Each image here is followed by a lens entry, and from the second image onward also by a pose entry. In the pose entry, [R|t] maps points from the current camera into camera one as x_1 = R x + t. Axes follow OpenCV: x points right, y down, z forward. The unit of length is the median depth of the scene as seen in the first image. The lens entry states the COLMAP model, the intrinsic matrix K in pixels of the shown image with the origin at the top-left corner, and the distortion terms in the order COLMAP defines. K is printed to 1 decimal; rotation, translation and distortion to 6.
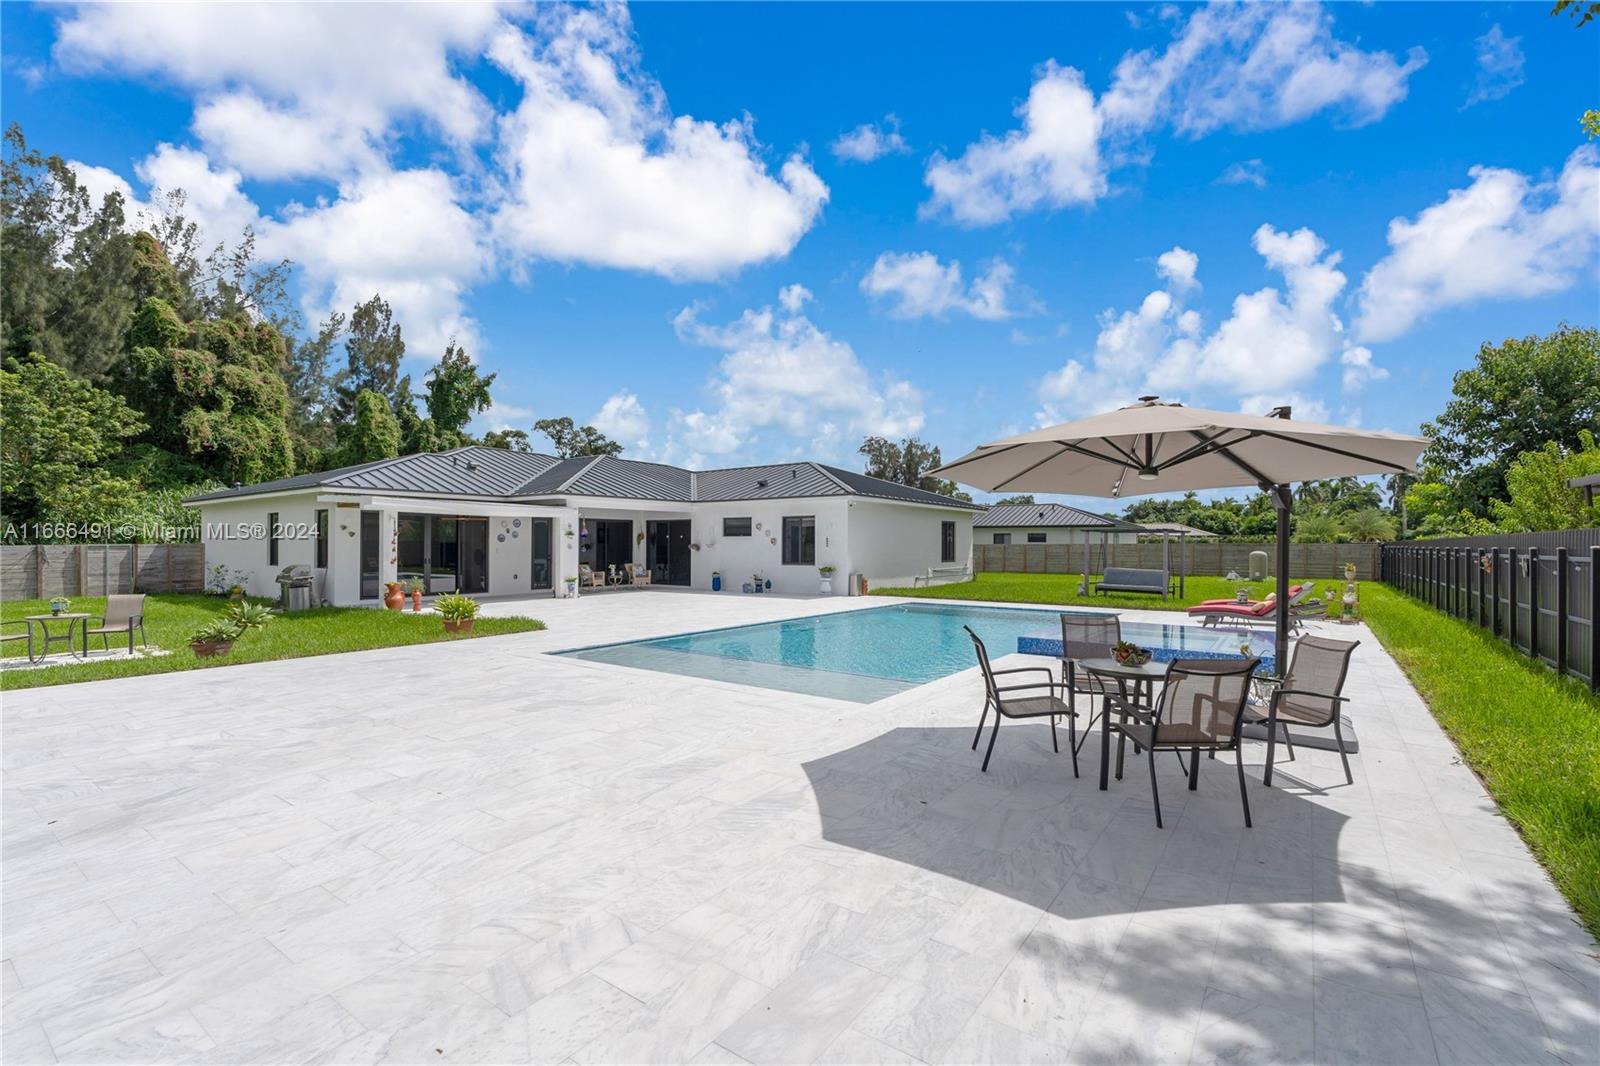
lens RADIAL K [[730.1, 0, 821.0], [0, 730.1, 527.7], [0, 0, 1]] dist [-0.000262, 0.000230]
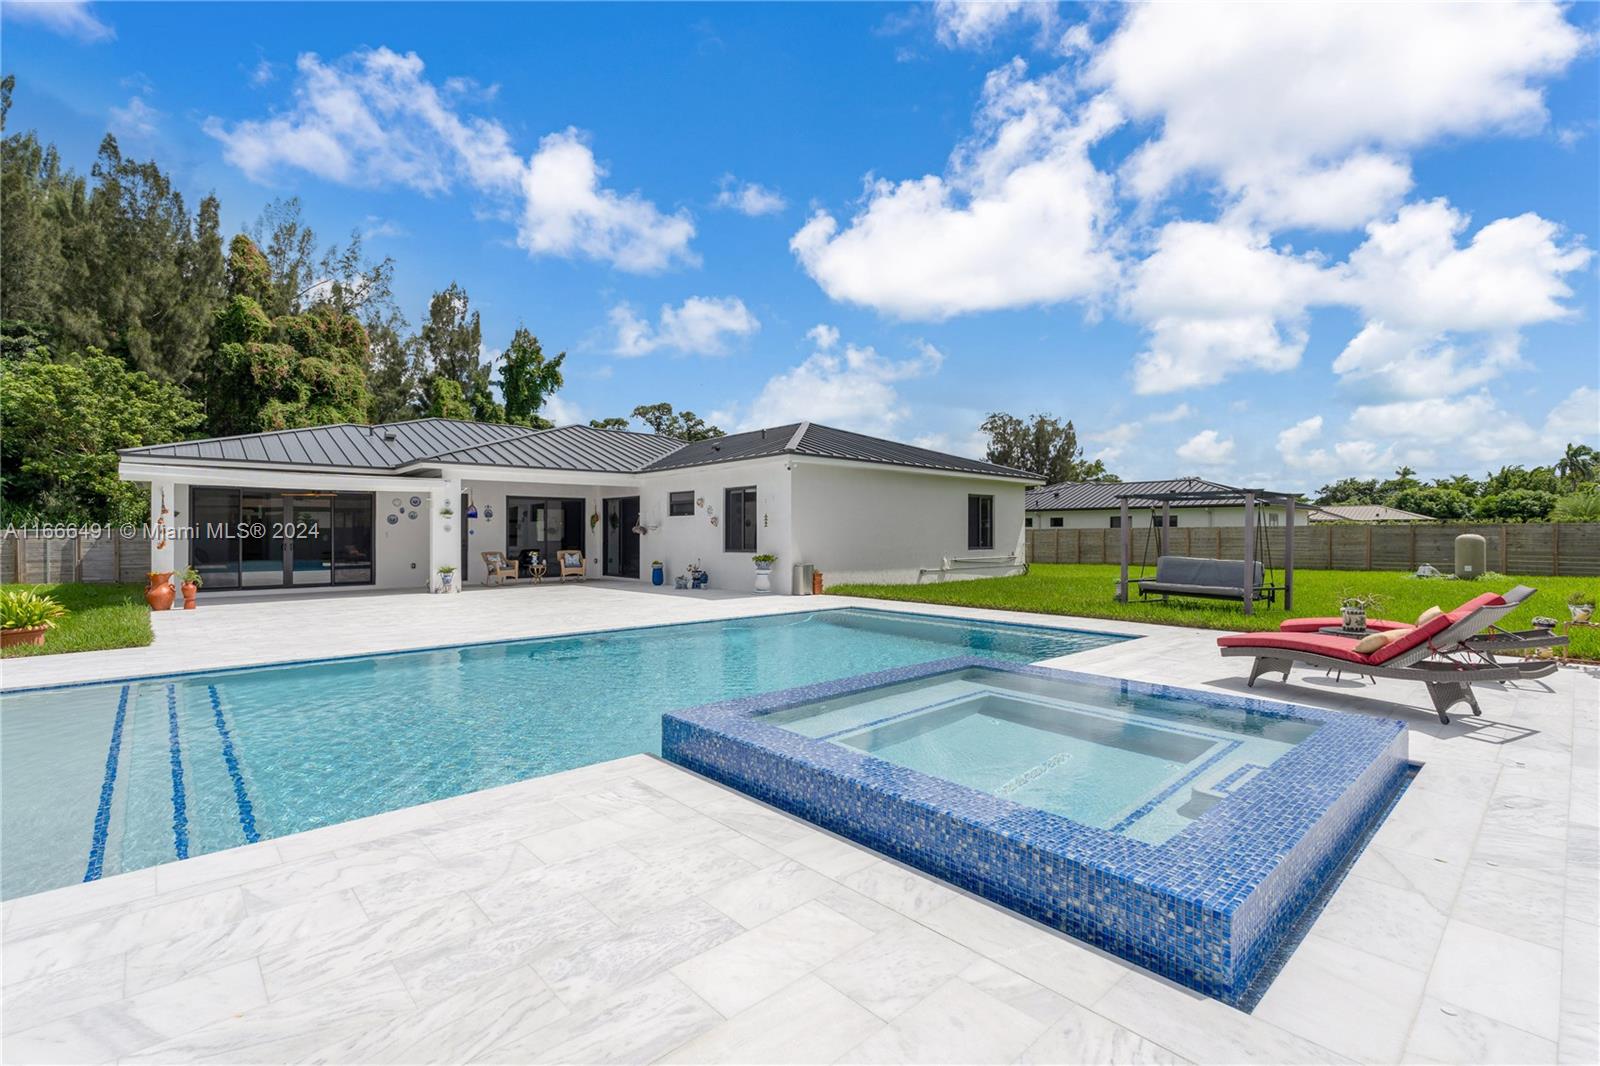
lens RADIAL K [[730.1, 0, 821.0], [0, 730.1, 527.7], [0, 0, 1]] dist [-0.000262, 0.000230]
pose [[0.977177, -0.005153, -0.212365, 0.115327], [0.008091, 0.999883, 0.012967, 0.009139], [0.212274, -0.014390, 0.977104, 0.156650]]
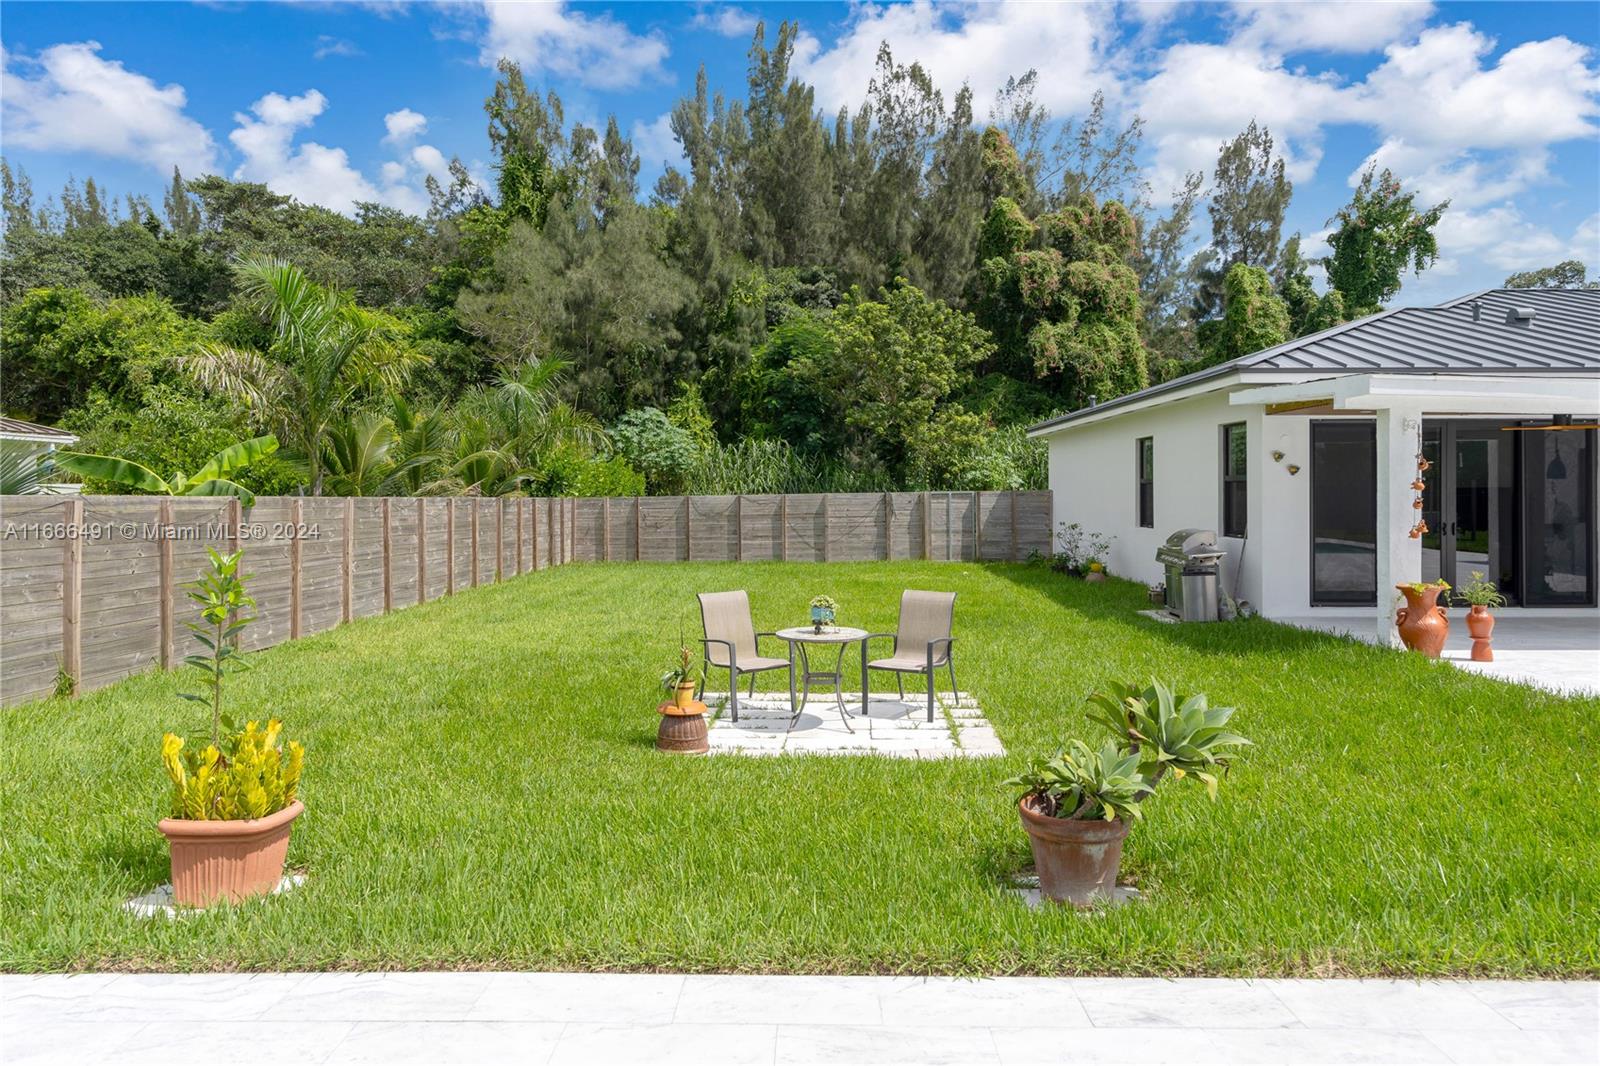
lens RADIAL K [[961.7, 0, 779.6], [0, 961.7, 499.5], [0, 0, 1]] dist [0.000870, 0.001484]
pose [[0.558129, 0.005785, -0.829734, -0.139095], [0.020074, 0.999589, 0.020472, 0.003985], [0.829511, -0.028082, 0.557784, 0.165925]]
